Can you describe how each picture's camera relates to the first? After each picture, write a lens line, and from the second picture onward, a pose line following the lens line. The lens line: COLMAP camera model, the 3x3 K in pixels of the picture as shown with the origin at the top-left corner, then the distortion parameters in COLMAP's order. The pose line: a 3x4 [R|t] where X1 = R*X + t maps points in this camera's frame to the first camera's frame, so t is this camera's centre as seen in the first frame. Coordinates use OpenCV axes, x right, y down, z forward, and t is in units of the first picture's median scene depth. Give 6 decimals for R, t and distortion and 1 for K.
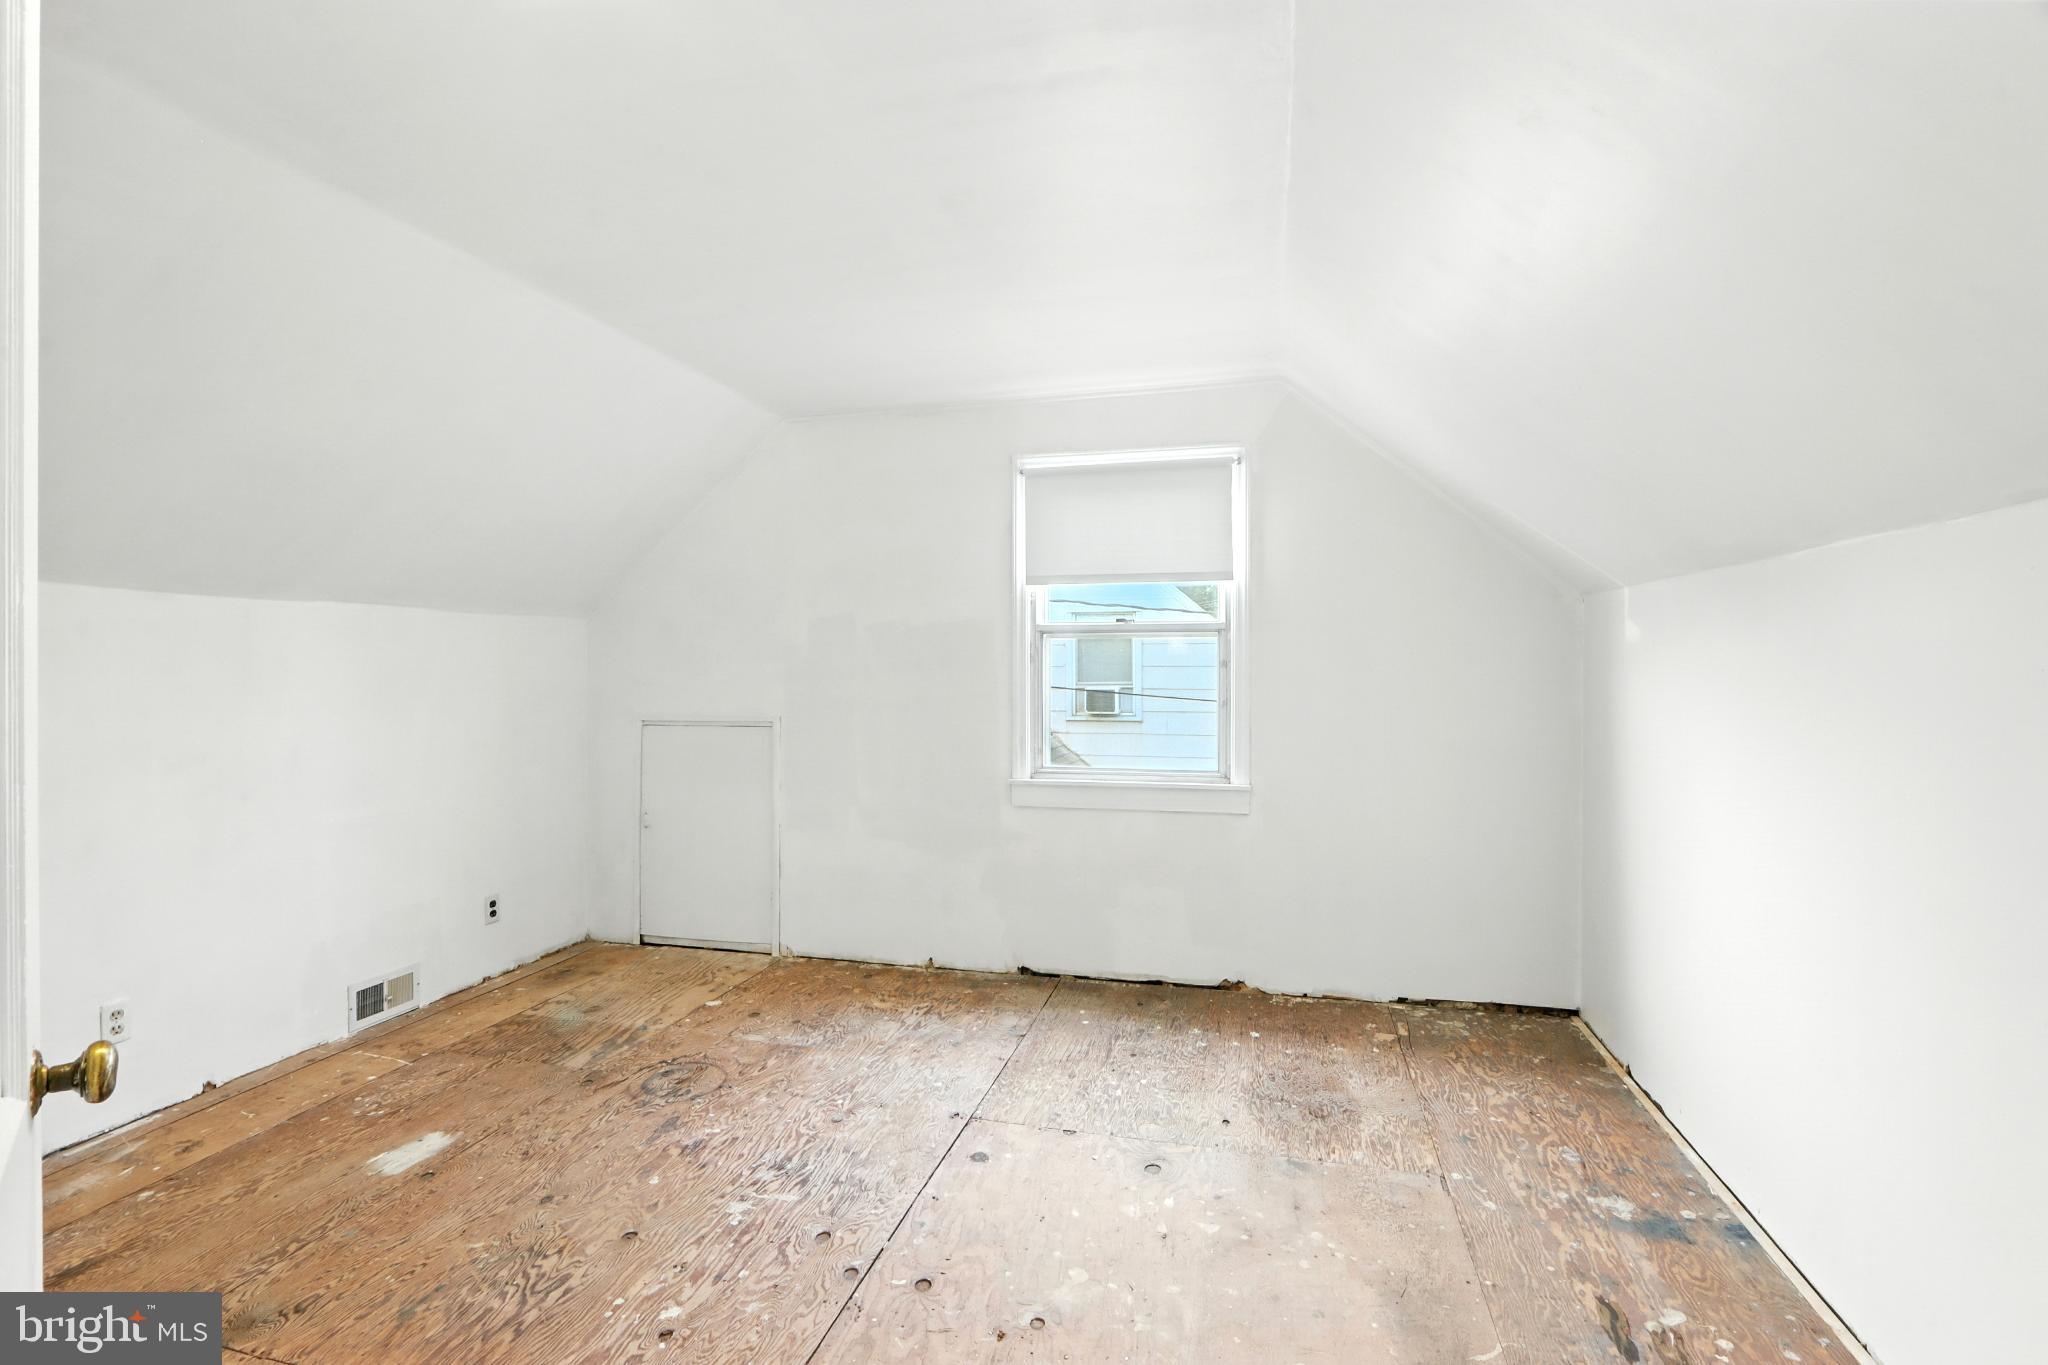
lens RADIAL K [[955.5, 0, 1011.7], [0, 955.5, 667.4], [0, 0, 1]] dist [-0.018184, 0.003939]
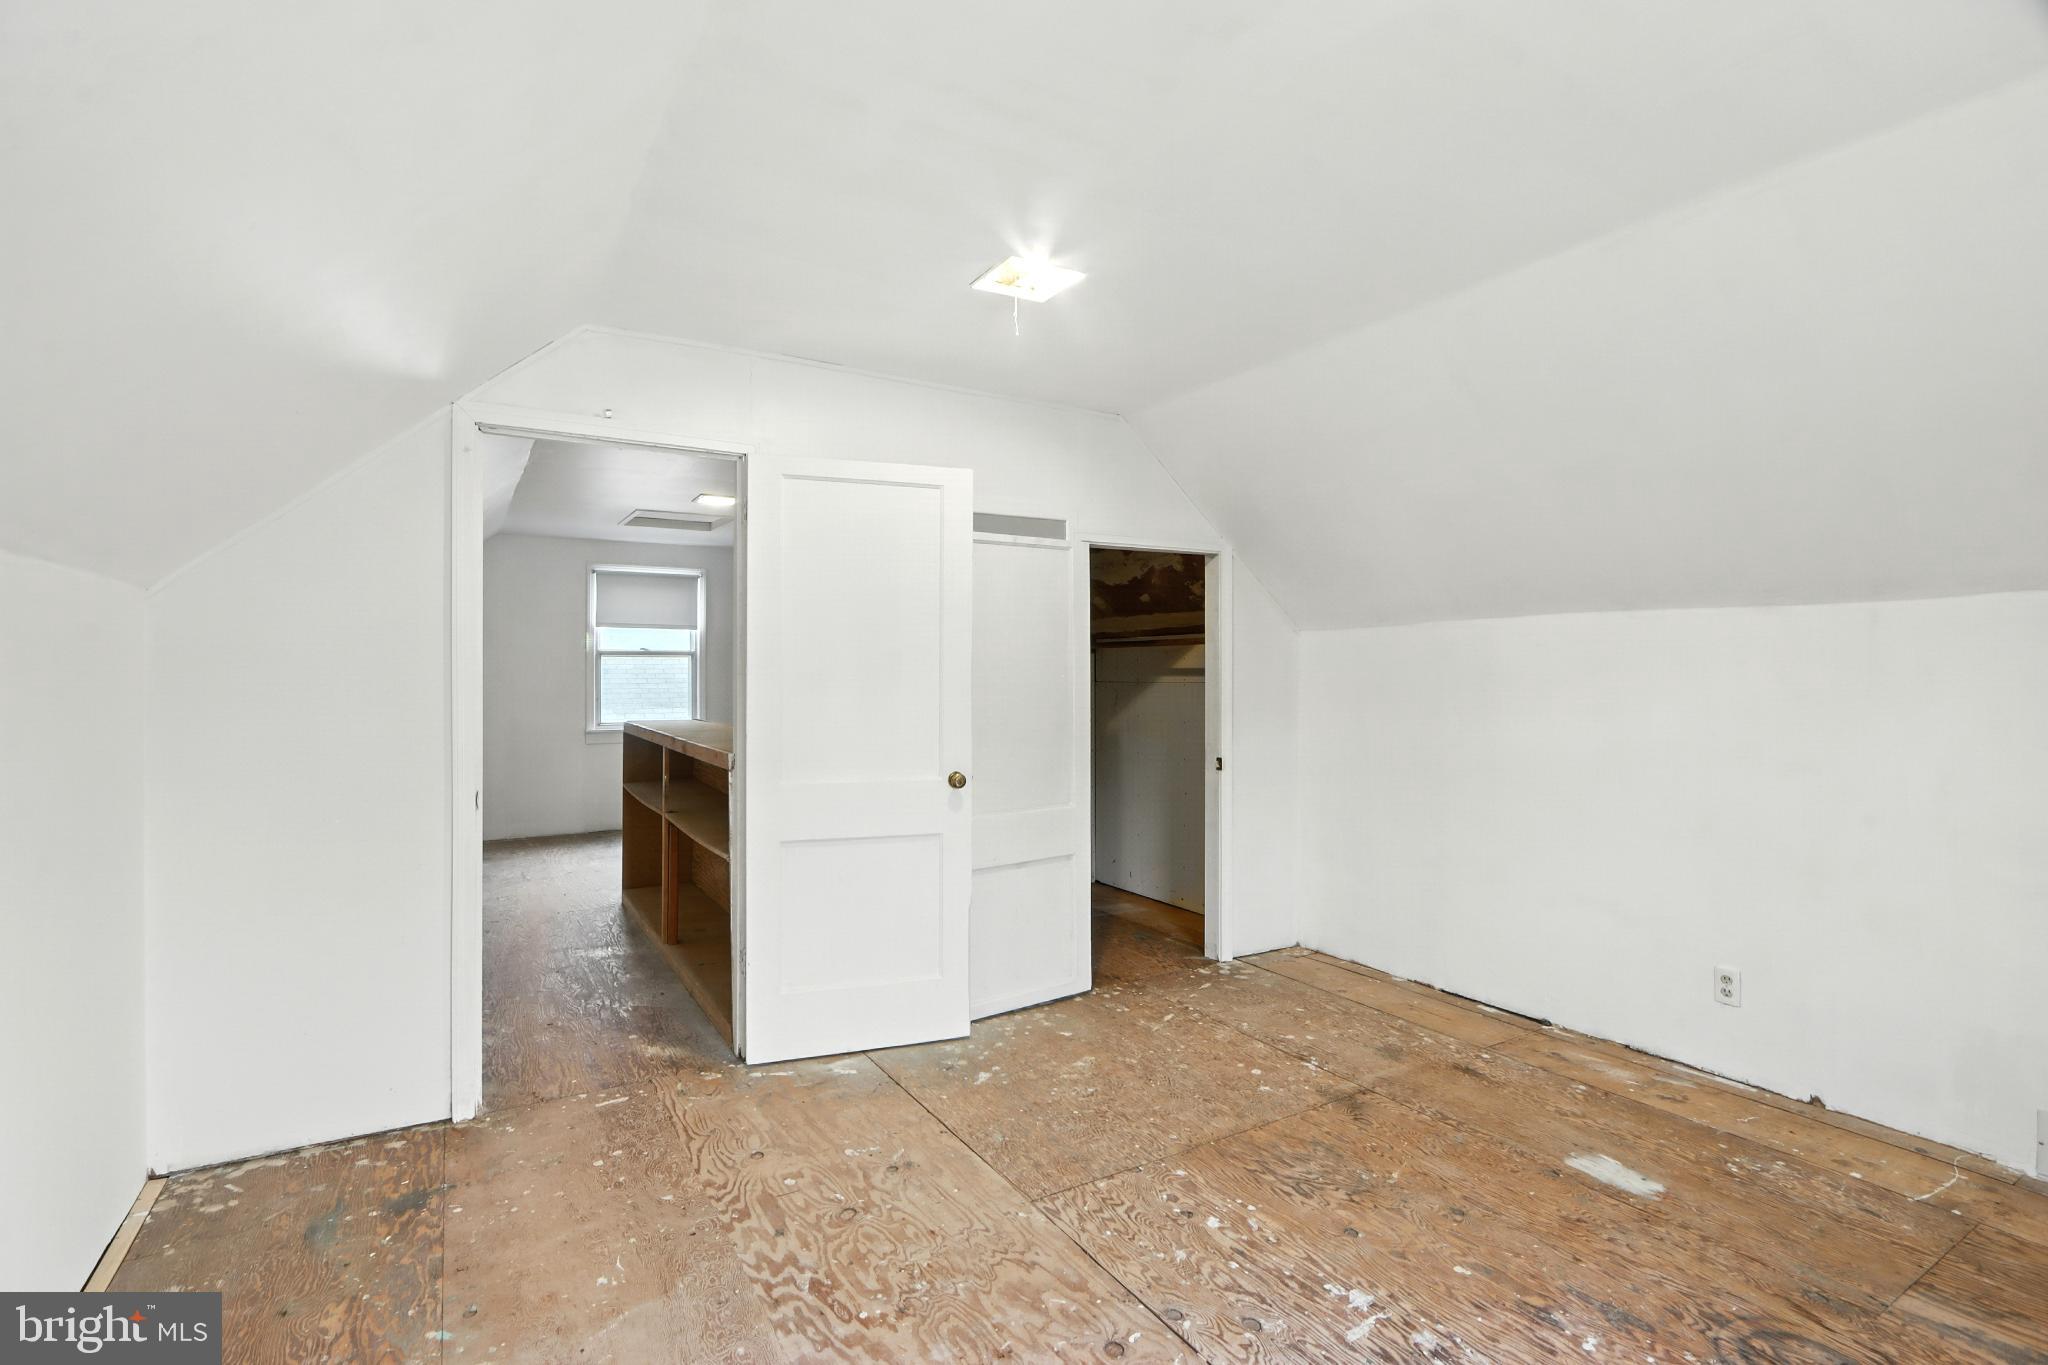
lens RADIAL K [[955.5, 0, 1015.1], [0, 955.5, 680.7], [0, 0, 1]] dist [-0.018184, 0.003939]
pose [[-0.698861, 0.009071, -0.715200, 0.394723], [0.002676, 0.999946, 0.010068, -0.007145], [0.715252, 0.005122, -0.698848, 0.985365]]
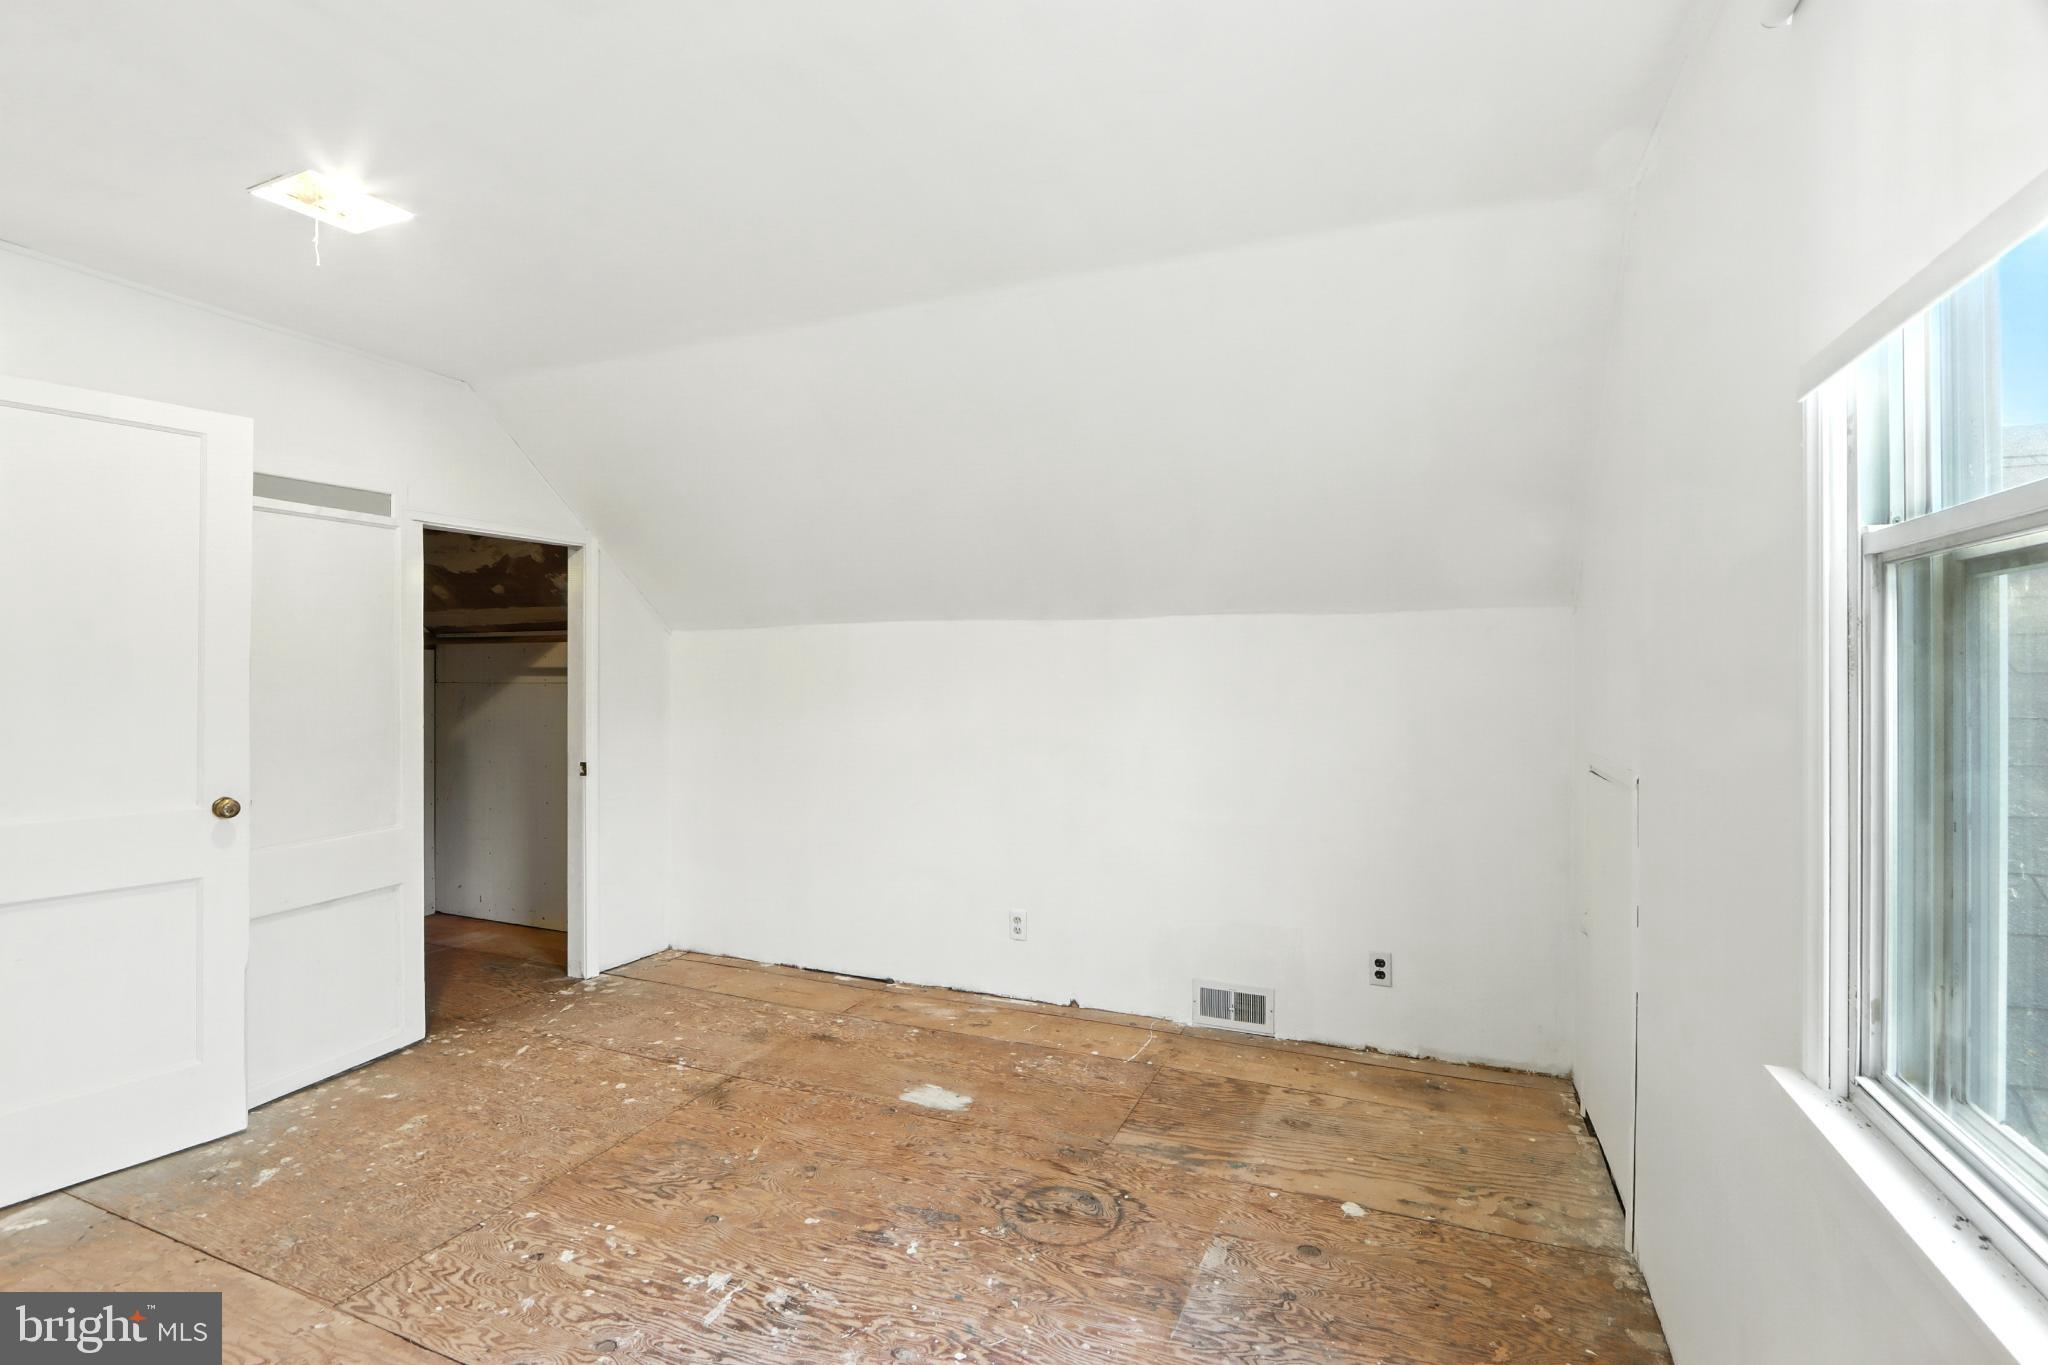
lens RADIAL K [[955.5, 0, 1014.4], [0, 955.5, 671.8], [0, 0, 1]] dist [-0.018184, 0.003939]
pose [[-0.148340, 0.001550, -0.988935, 0.399276], [-0.000231, 0.999999, 0.001602, -0.007390], [0.988936, 0.000466, -0.148339, 1.008216]]
